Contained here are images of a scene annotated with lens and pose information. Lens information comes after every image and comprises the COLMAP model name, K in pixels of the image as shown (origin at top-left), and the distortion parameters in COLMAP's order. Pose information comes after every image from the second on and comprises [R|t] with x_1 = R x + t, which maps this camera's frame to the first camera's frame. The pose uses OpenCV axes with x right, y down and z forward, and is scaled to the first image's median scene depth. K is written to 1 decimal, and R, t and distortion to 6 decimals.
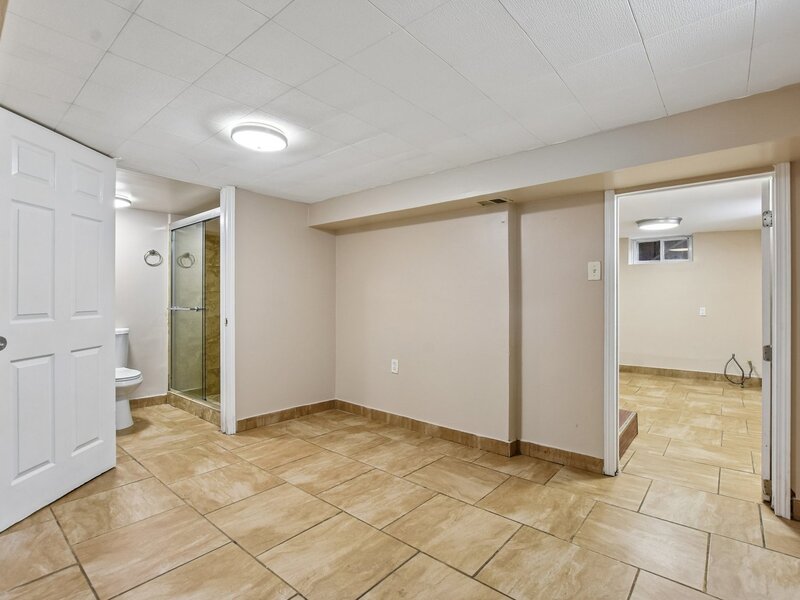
lens RADIAL K [[403.2, 0, 398.6], [0, 403.2, 294.8], [0, 0, 1]] dist [-0.028192, 0.000409]
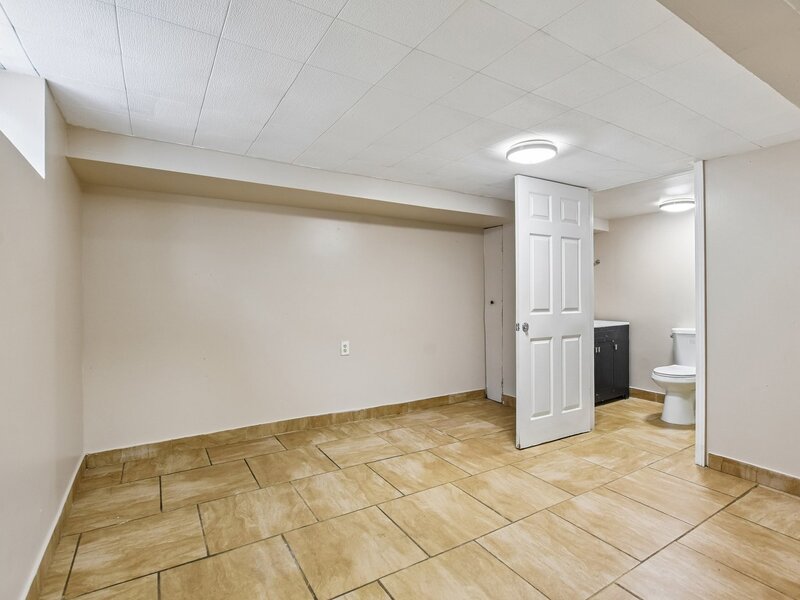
lens RADIAL K [[403.2, 0, 398.6], [0, 403.2, 294.8], [0, 0, 1]] dist [-0.028192, 0.000409]
pose [[-0.322988, -0.001183, -0.946402, 0.698908], [0.006194, 0.999975, -0.003363, -0.003940], [0.946383, -0.006949, -0.322973, 0.859330]]
